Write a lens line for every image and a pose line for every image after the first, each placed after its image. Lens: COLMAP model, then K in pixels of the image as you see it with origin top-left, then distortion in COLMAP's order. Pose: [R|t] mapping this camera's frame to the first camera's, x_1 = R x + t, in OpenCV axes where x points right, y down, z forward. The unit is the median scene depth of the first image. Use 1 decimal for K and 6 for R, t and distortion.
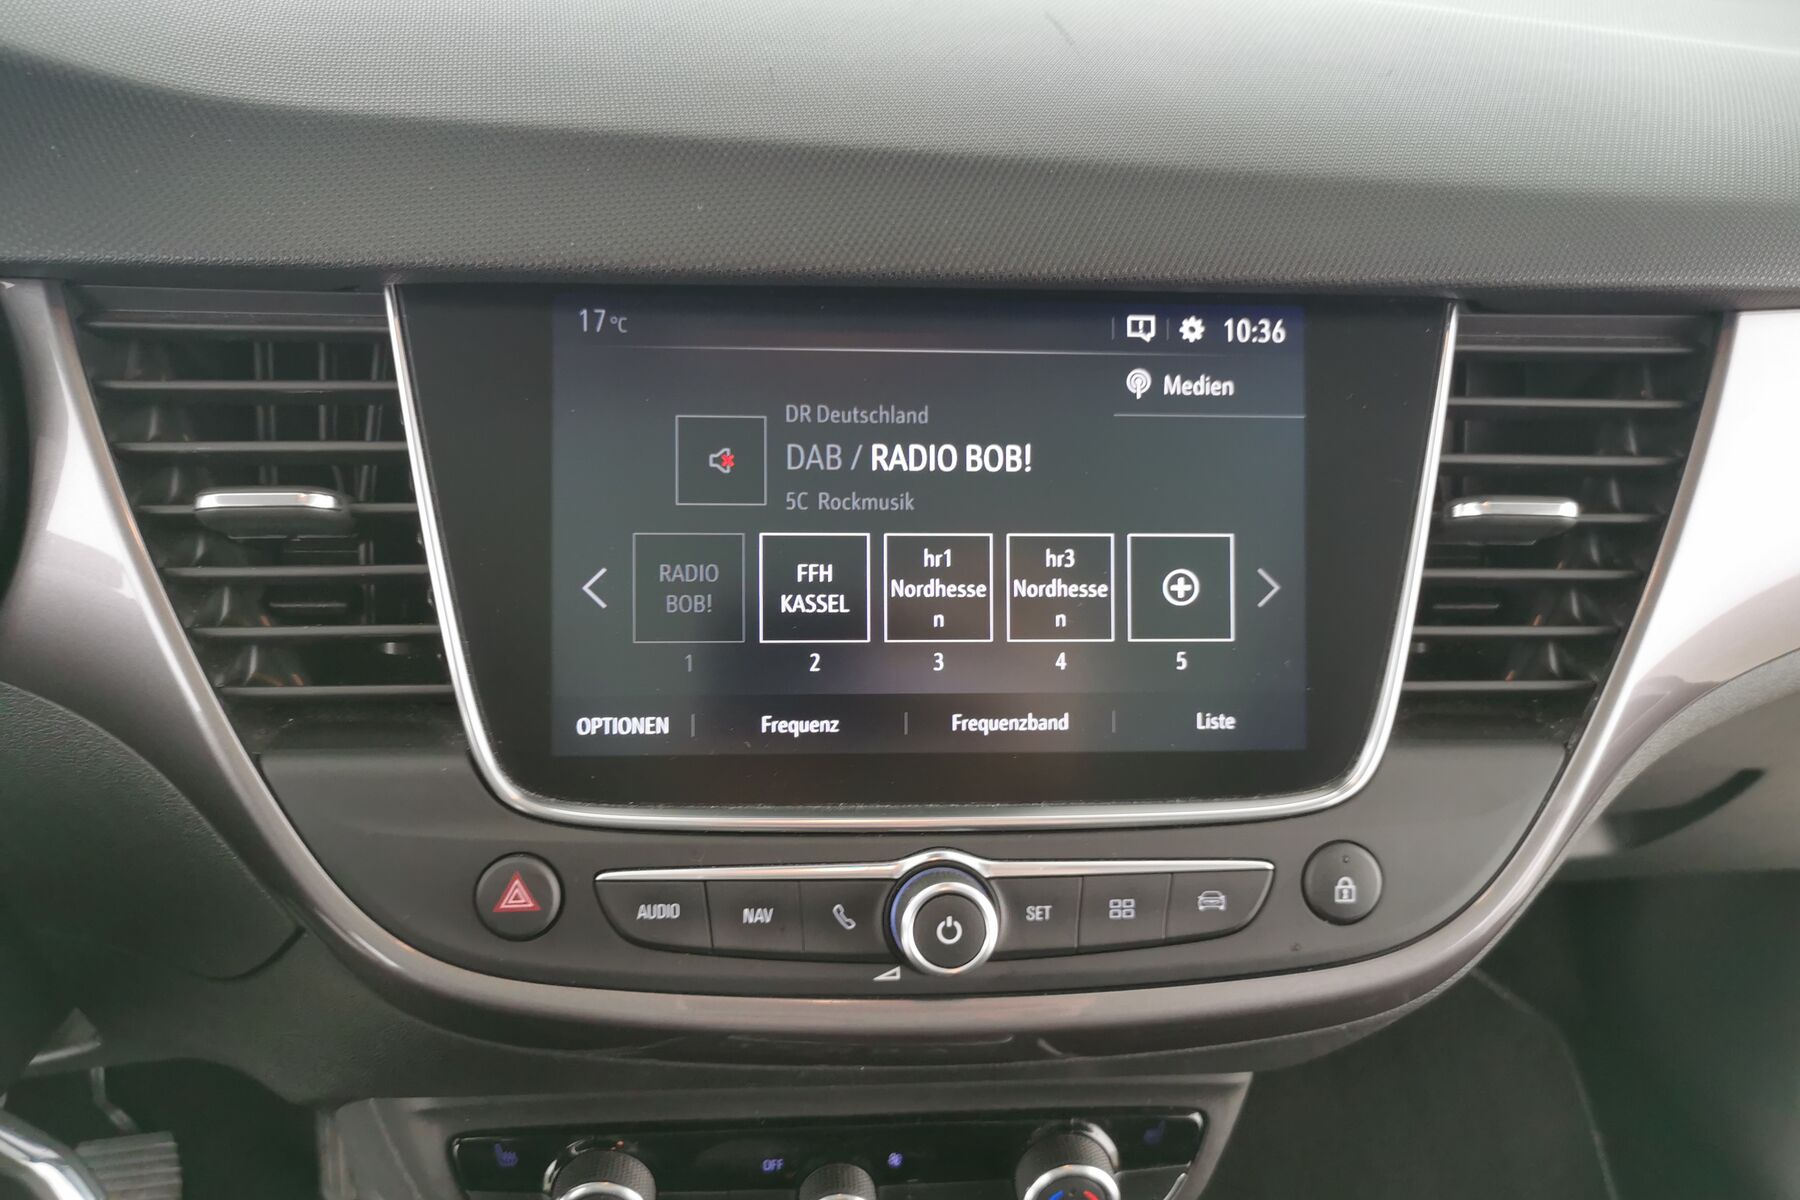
lens RADIAL K [[1404.6, 0, 906.8], [0, 1404.6, 595.4], [0, 0, 1]] dist [0.031367, -0.028149]
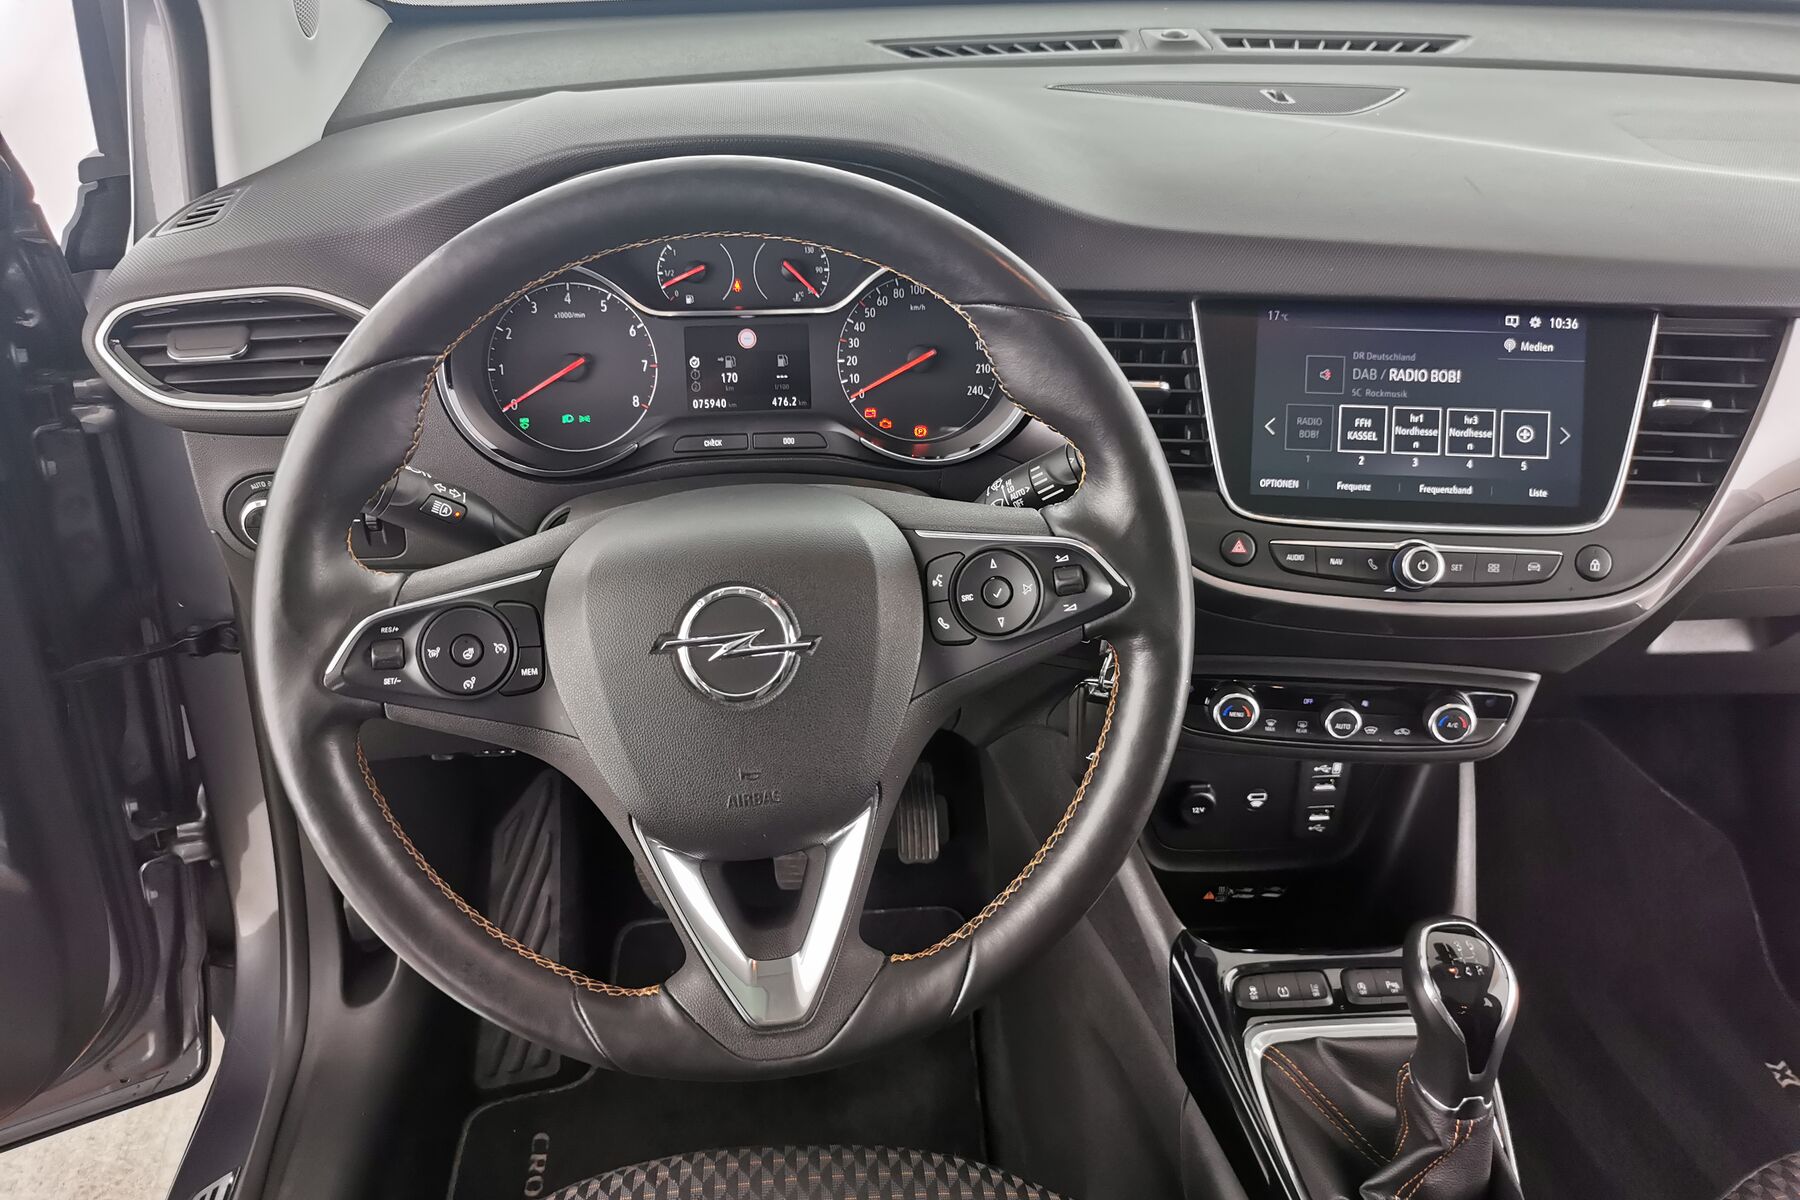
lens RADIAL K [[1404.6, 0, 894.8], [0, 1404.6, 601.5], [0, 0, 1]] dist [0.031367, -0.028149]
pose [[0.989425, 0.043835, -0.138264, -0.499951], [-0.043953, 0.999031, 0.002196, 0.311494], [0.138227, 0.003904, 0.990393, -1.447846]]
